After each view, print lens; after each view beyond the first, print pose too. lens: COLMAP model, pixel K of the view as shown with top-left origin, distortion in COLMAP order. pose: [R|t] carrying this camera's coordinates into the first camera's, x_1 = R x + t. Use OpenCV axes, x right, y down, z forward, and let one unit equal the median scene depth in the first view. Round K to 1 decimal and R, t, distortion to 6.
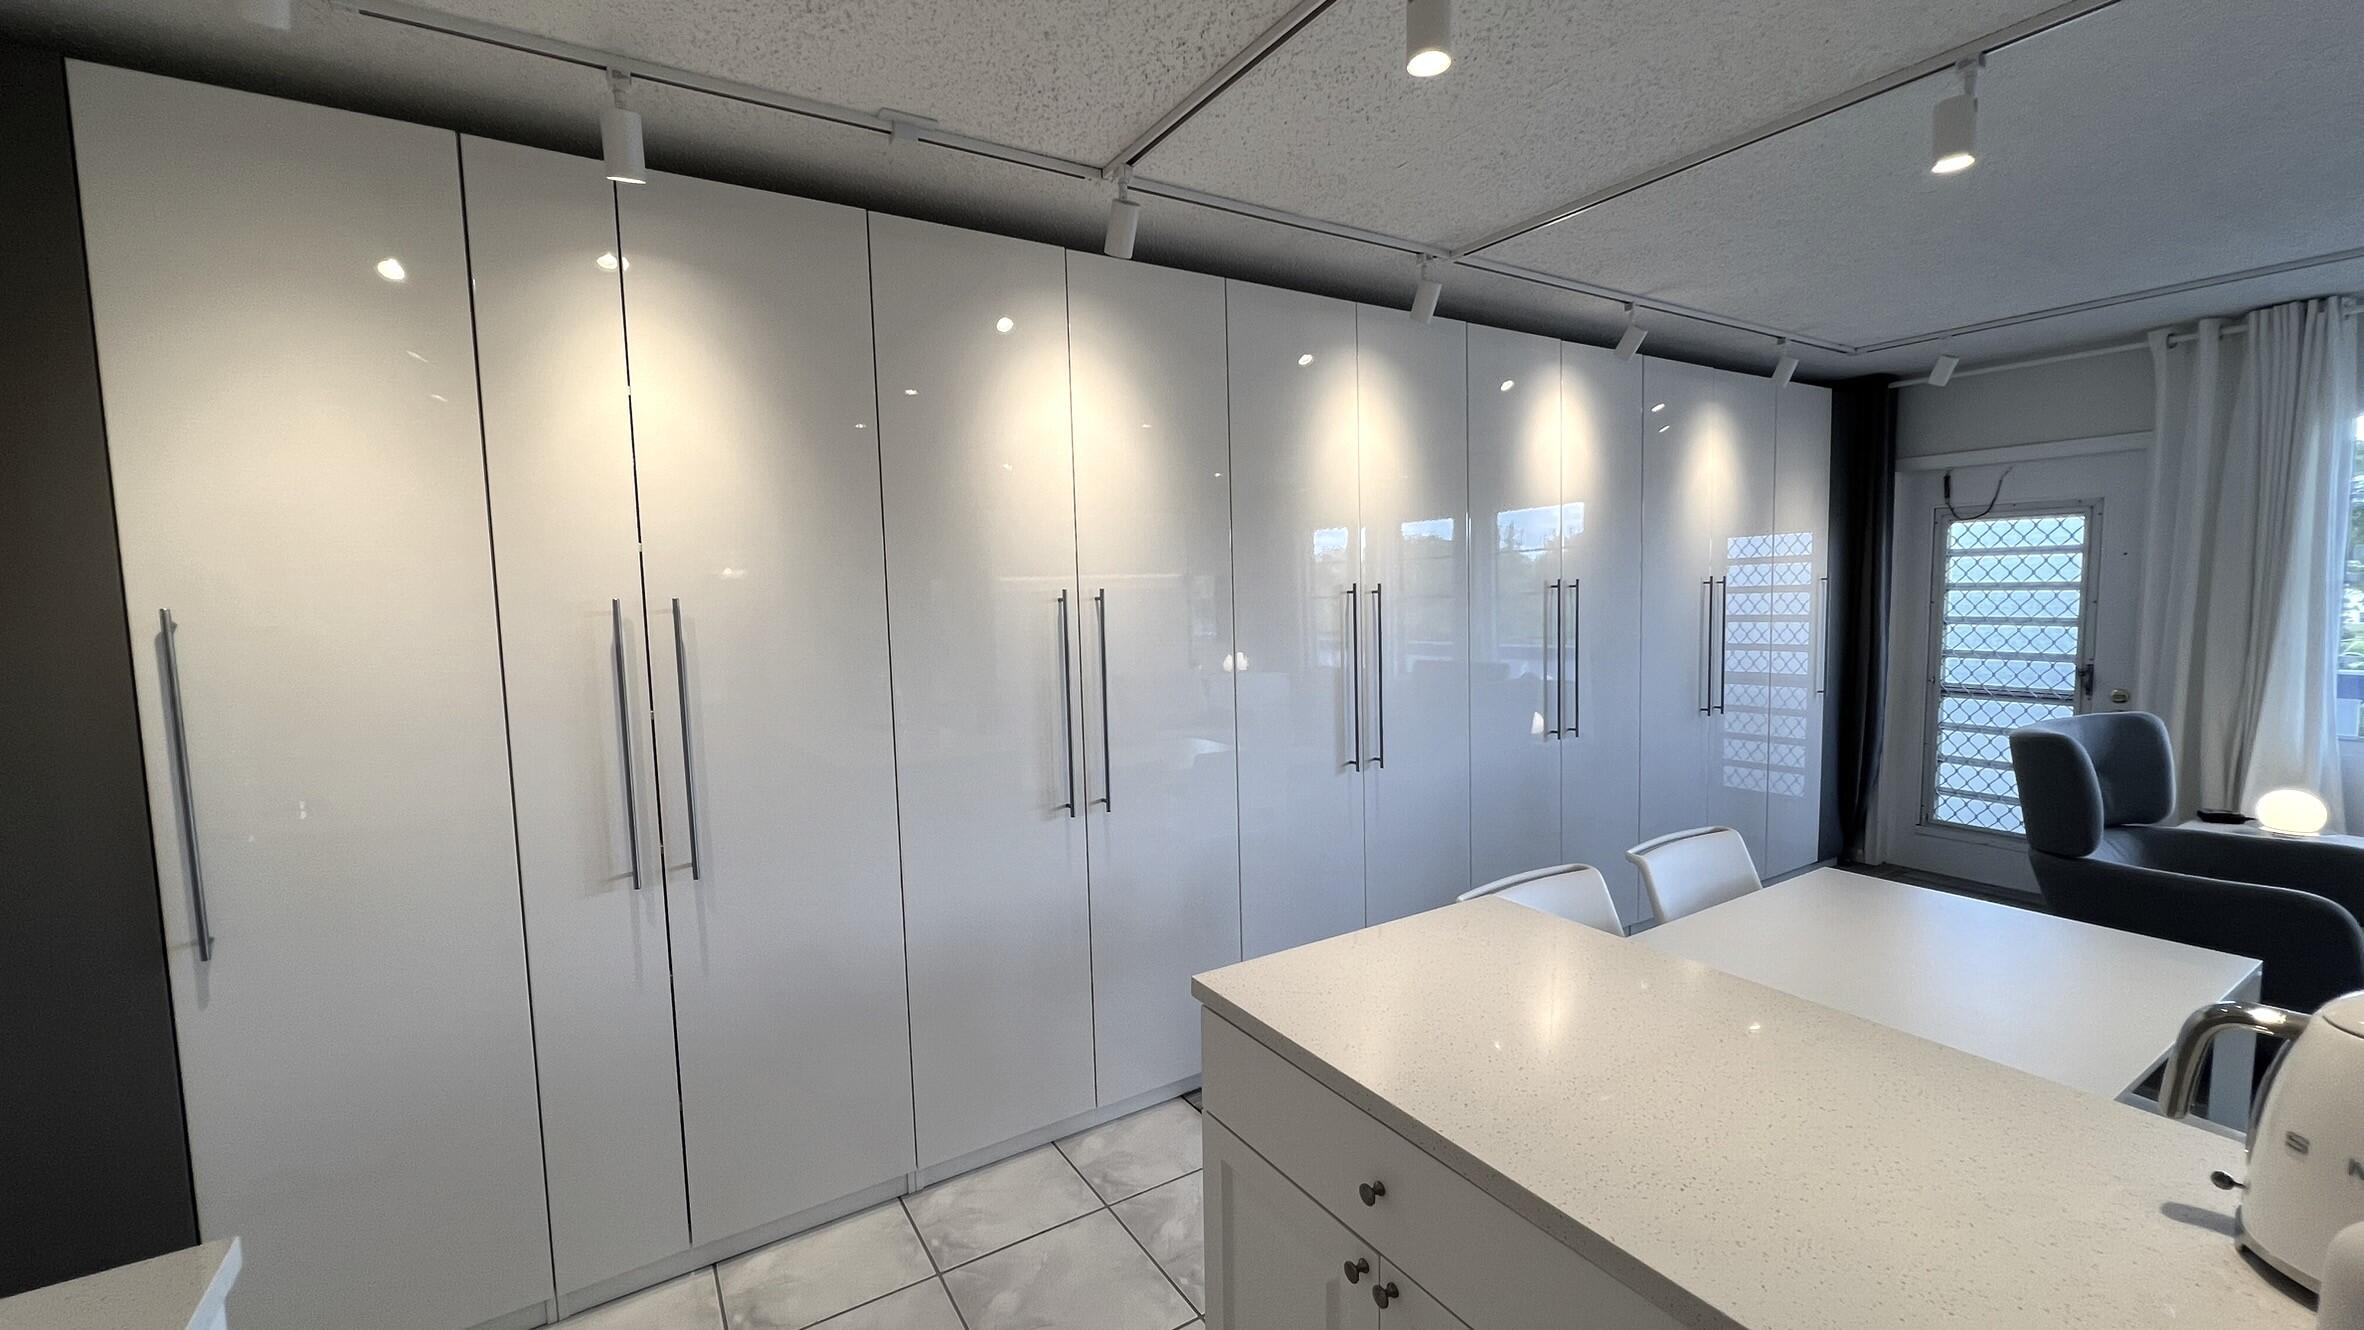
lens RADIAL K [[954.8, 0, 1180.5], [0, 954.8, 661.4], [0, 0, 1]] dist [-0.004068, 0.000720]
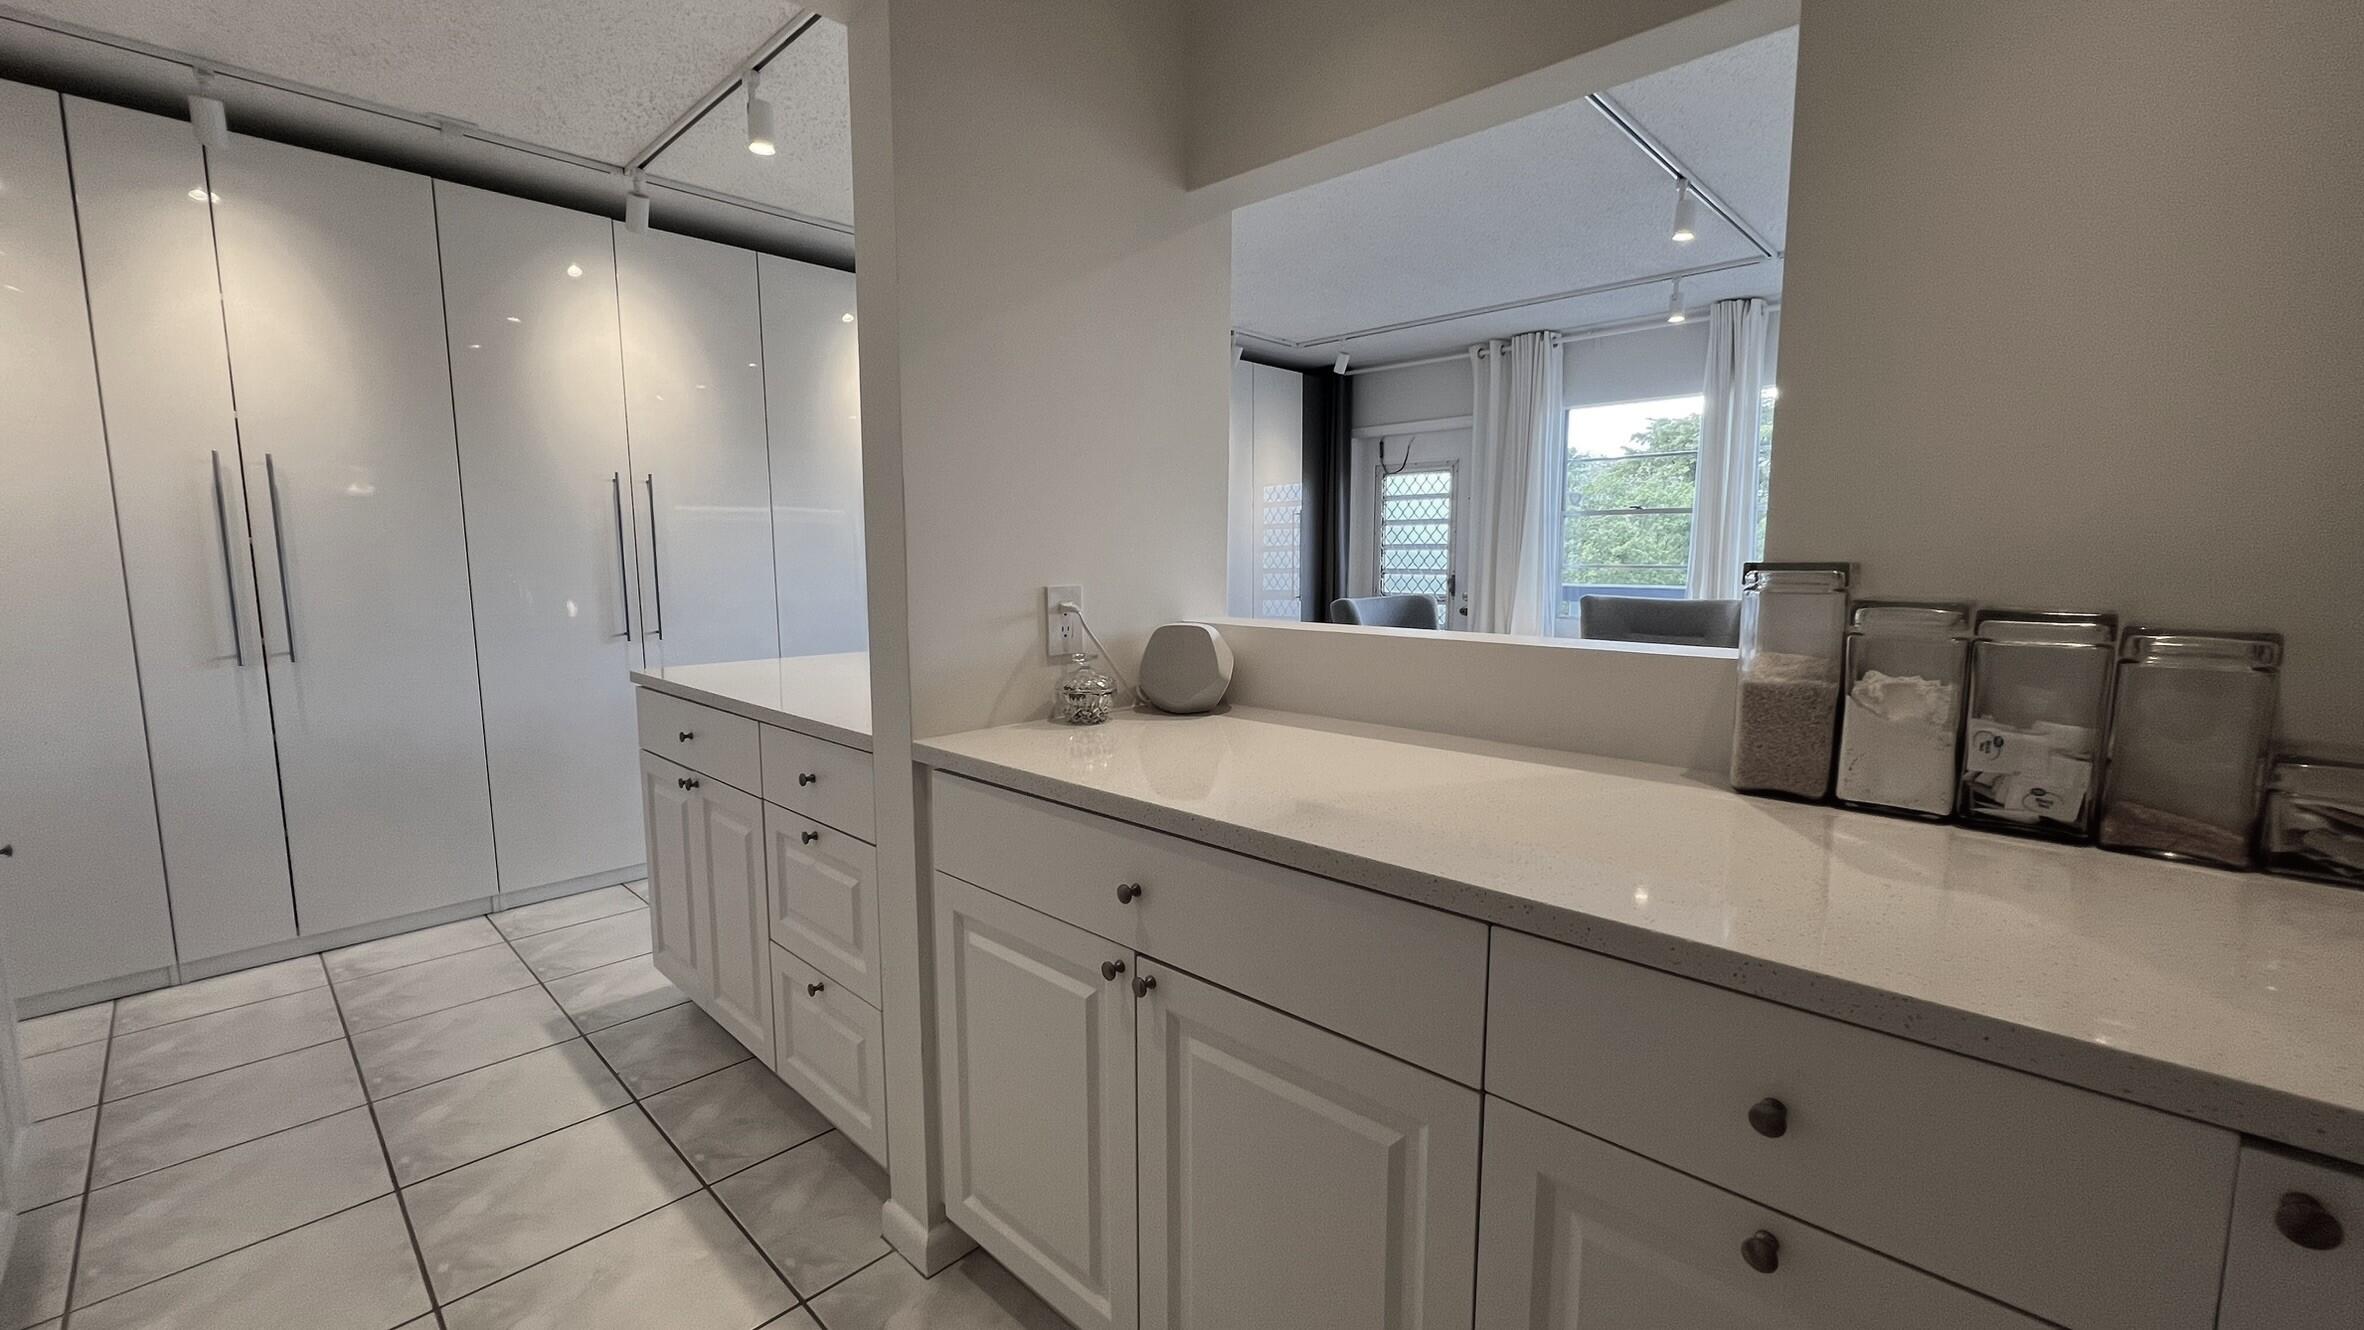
lens RADIAL K [[954.8, 0, 1184.5], [0, 954.8, 666.2], [0, 0, 1]] dist [-0.004068, 0.000720]
pose [[0.968163, -0.008410, 0.250181, 0.316694], [-0.000453, 0.999375, 0.035350, 0.150951], [-0.250322, -0.034338, 0.967553, -0.523869]]
